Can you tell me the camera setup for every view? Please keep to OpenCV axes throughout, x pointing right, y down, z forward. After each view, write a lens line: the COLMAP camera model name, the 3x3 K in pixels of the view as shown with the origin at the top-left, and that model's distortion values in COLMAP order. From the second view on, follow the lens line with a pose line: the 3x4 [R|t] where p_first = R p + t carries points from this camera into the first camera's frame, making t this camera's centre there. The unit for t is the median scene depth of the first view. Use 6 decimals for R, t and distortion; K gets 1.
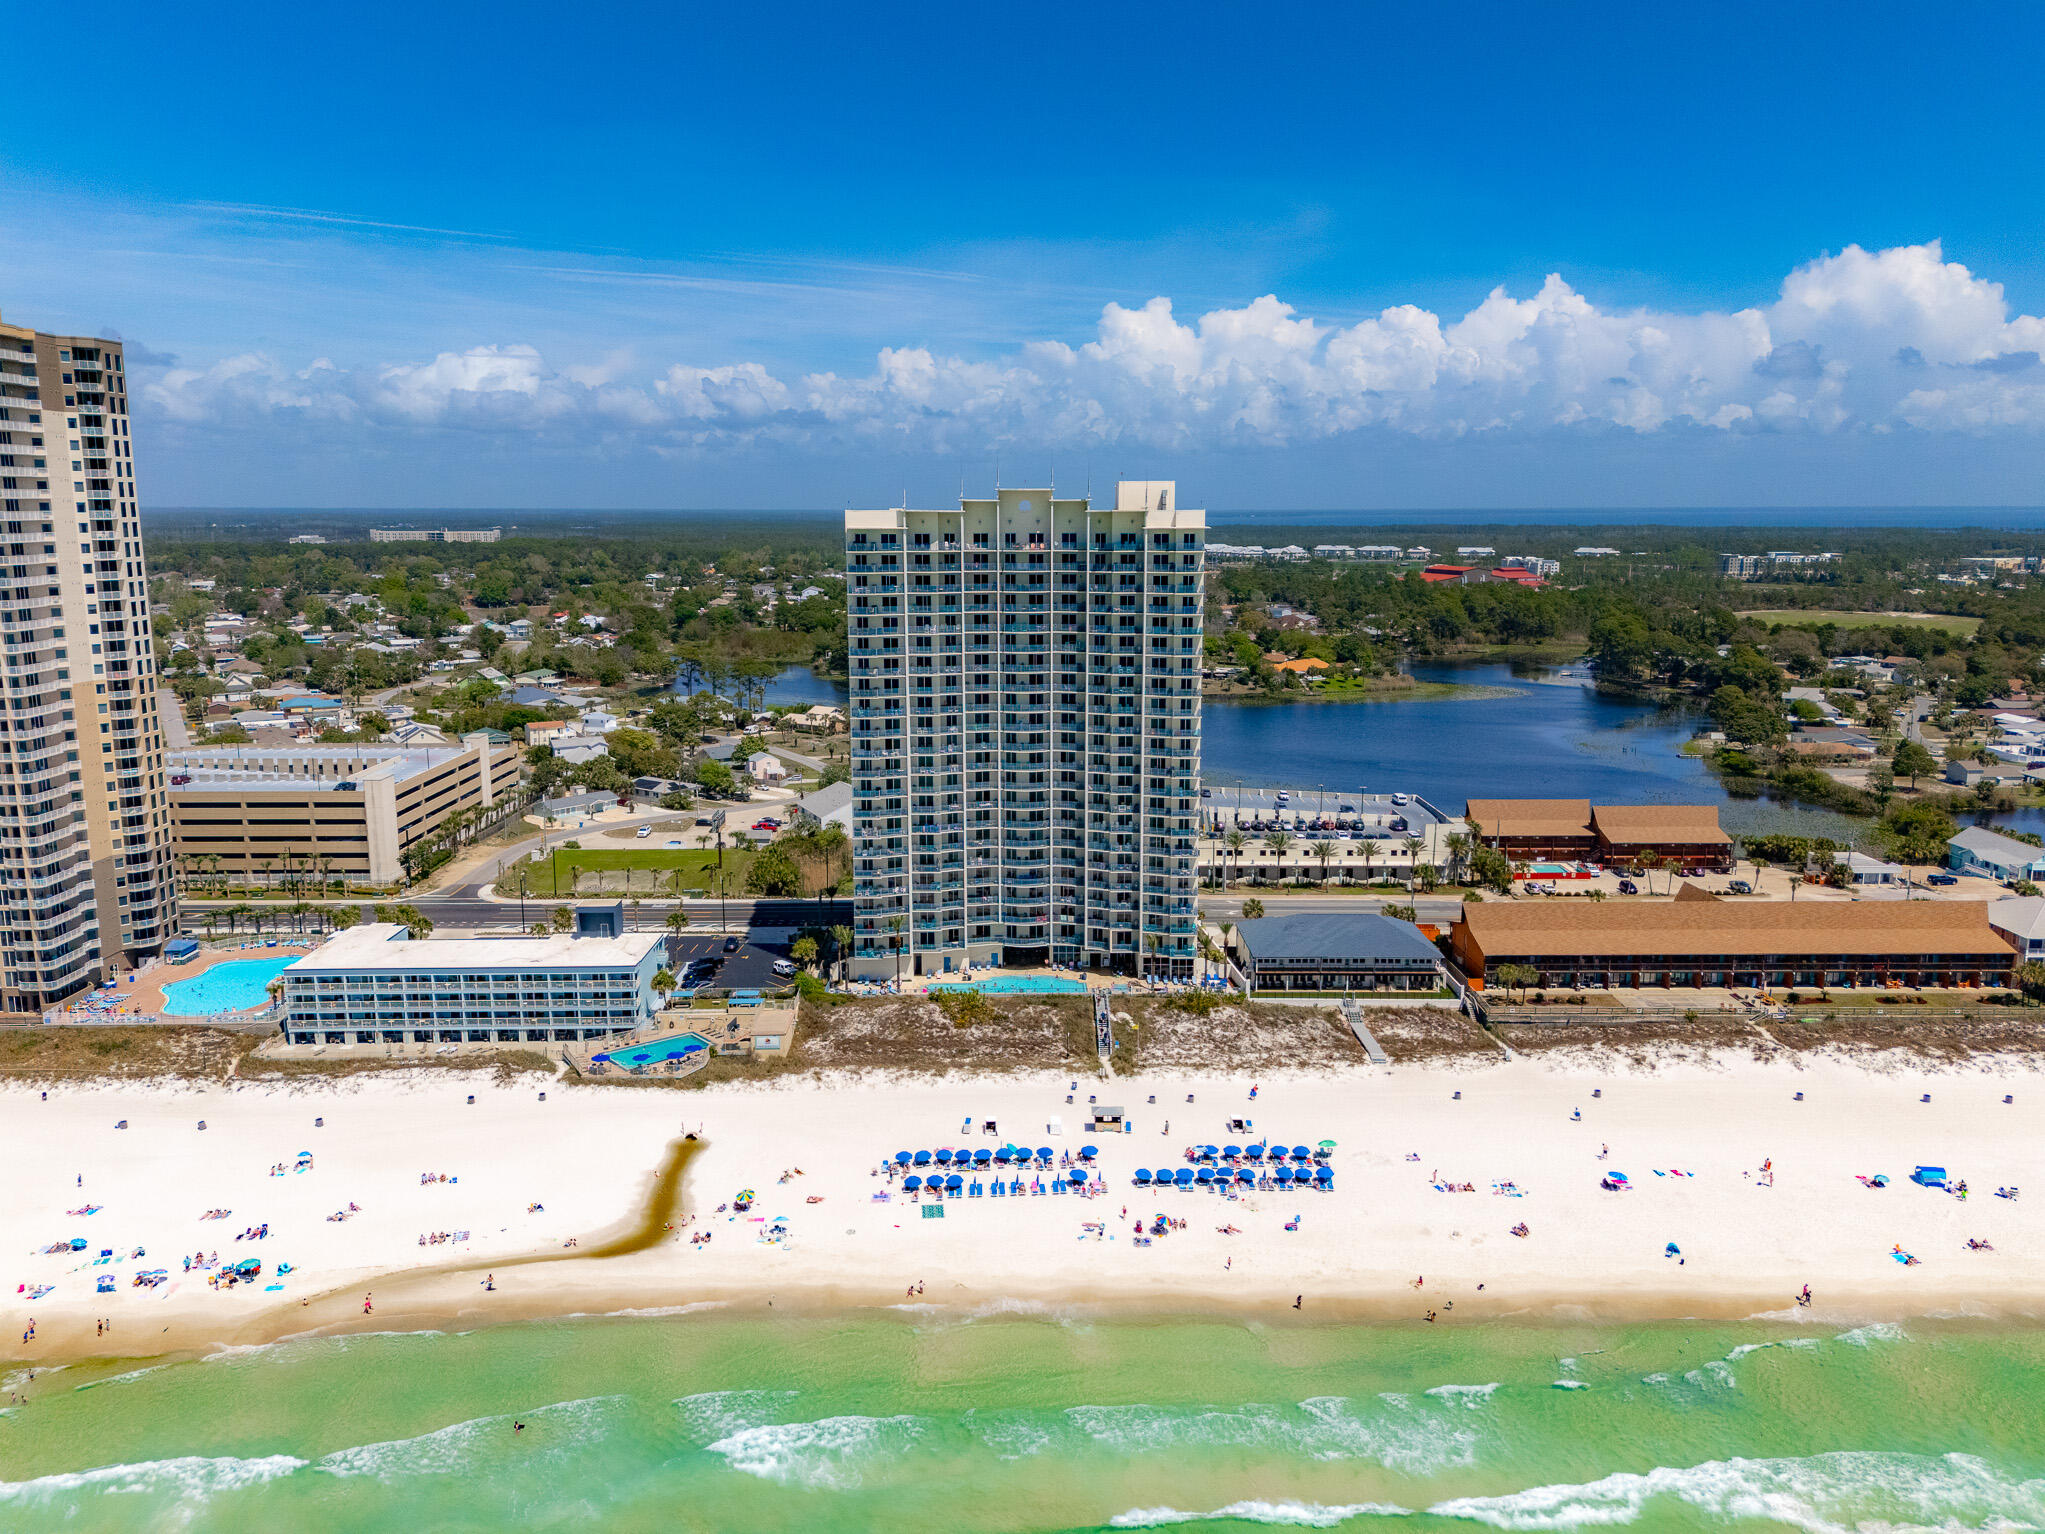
lens RADIAL K [[1449.2, 0, 1022.6], [0, 1449.2, 766.9], [0, 0, 1]] dist [0.028476, -0.000102]
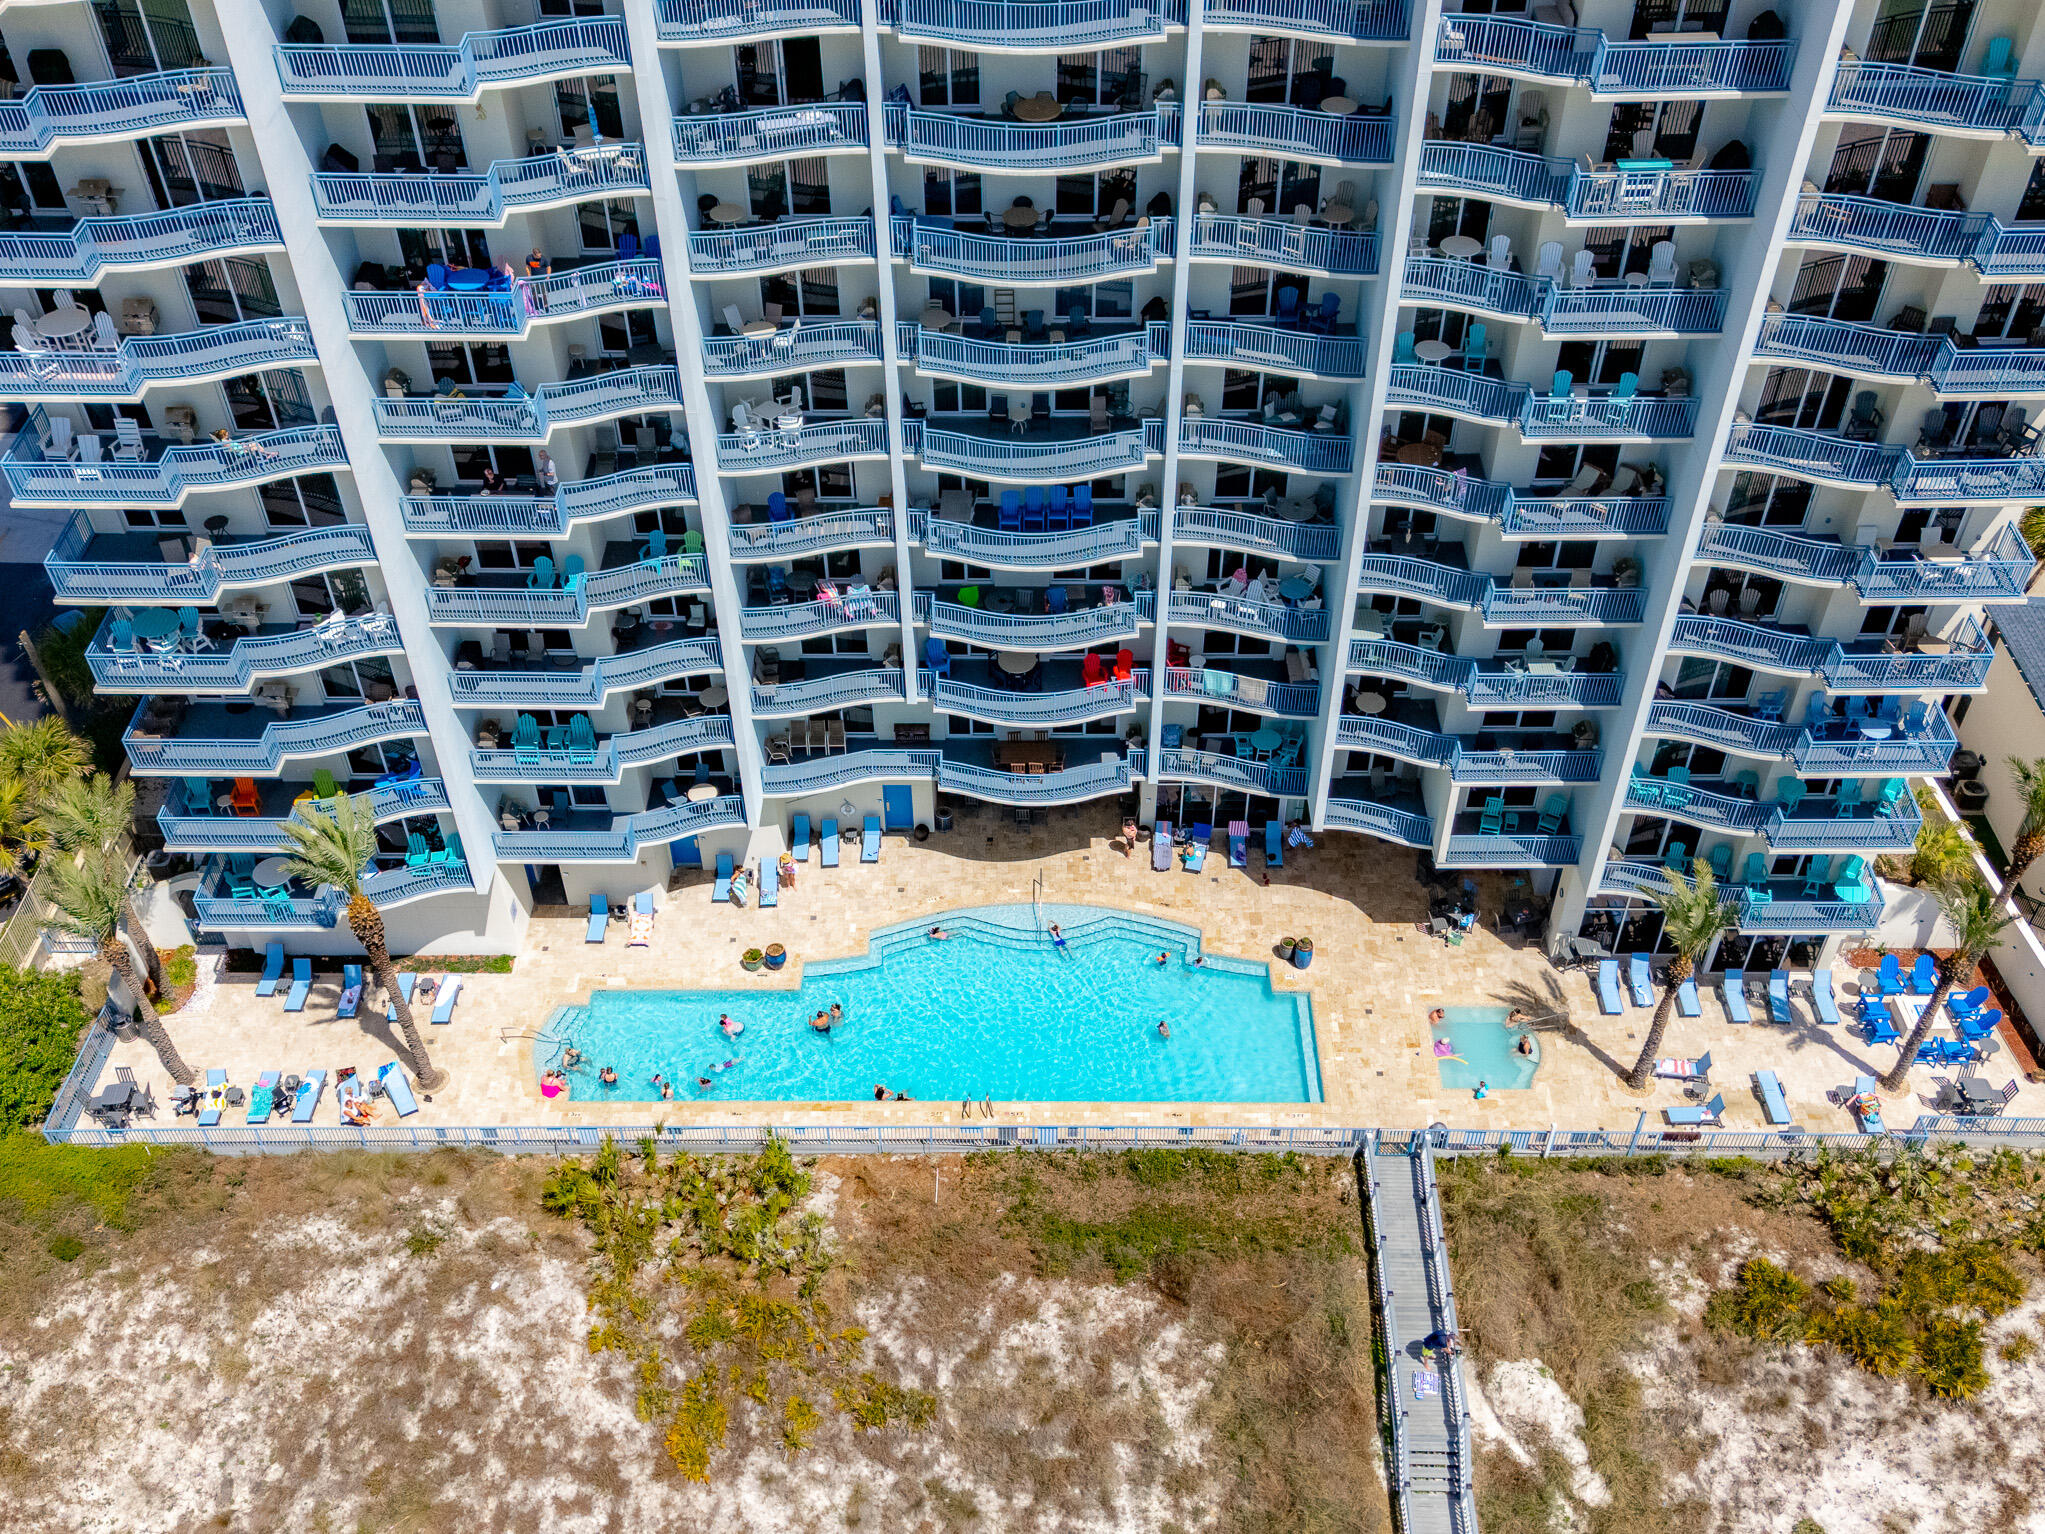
lens RADIAL K [[1799.0, 0, 1022.5], [0, 1799.0, 767.0], [0, 0, 1]] dist [-0.001580, -0.002504]
pose [[0.999801, 0.007688, -0.018419, 0.005399], [0.003393, 0.843936, 0.536433, -0.024567], [0.019669, -0.536389, 0.843742, 0.787302]]
